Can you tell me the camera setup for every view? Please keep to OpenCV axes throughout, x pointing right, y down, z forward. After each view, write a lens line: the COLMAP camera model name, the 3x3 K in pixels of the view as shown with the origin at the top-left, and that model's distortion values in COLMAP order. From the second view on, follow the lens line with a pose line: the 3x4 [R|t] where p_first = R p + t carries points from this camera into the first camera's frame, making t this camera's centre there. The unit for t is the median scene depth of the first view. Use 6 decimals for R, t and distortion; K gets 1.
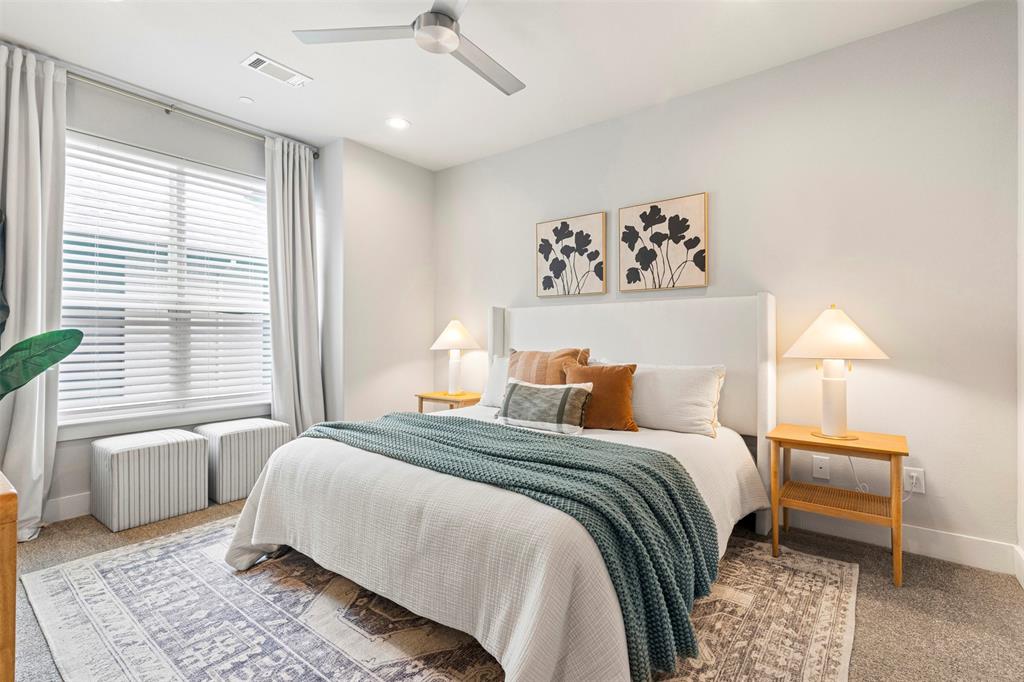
lens RADIAL K [[457.9, 0, 514.8], [0, 457.9, 349.6], [0, 0, 1]] dist [-0.000299, -0.000182]
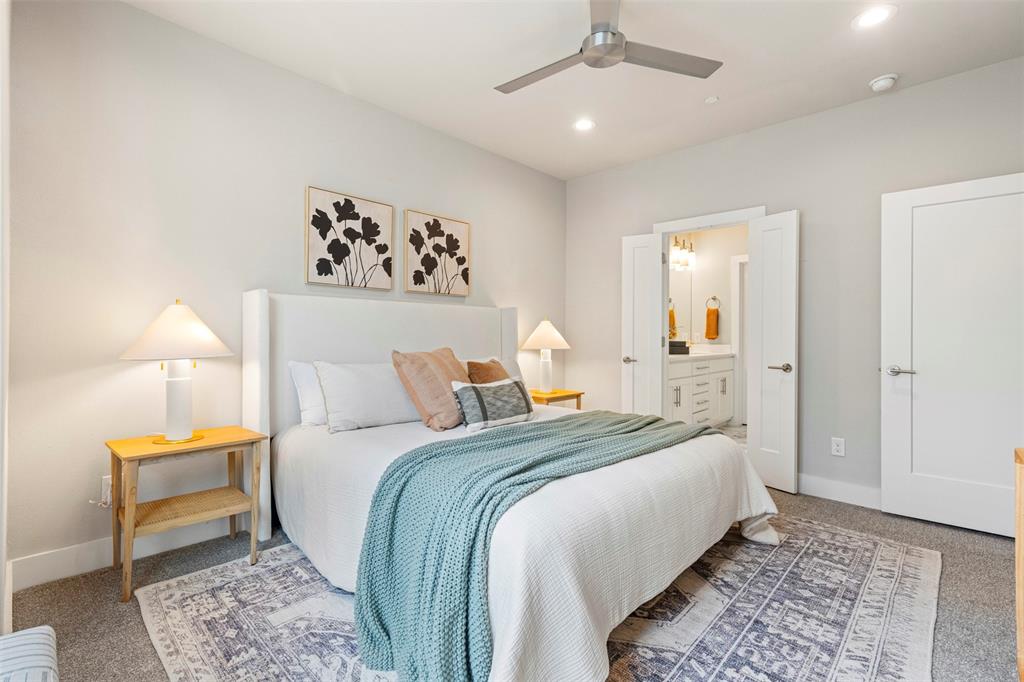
lens RADIAL K [[483.7, 0, 513.5], [0, 483.7, 325.7], [0, 0, 1]] dist [0.064805, -0.000174]
pose [[0.091386, 0.018990, 0.995634, -0.848029], [0.021912, 0.999538, -0.021075, -0.023835], [-0.995574, 0.023742, 0.090927, 0.696943]]
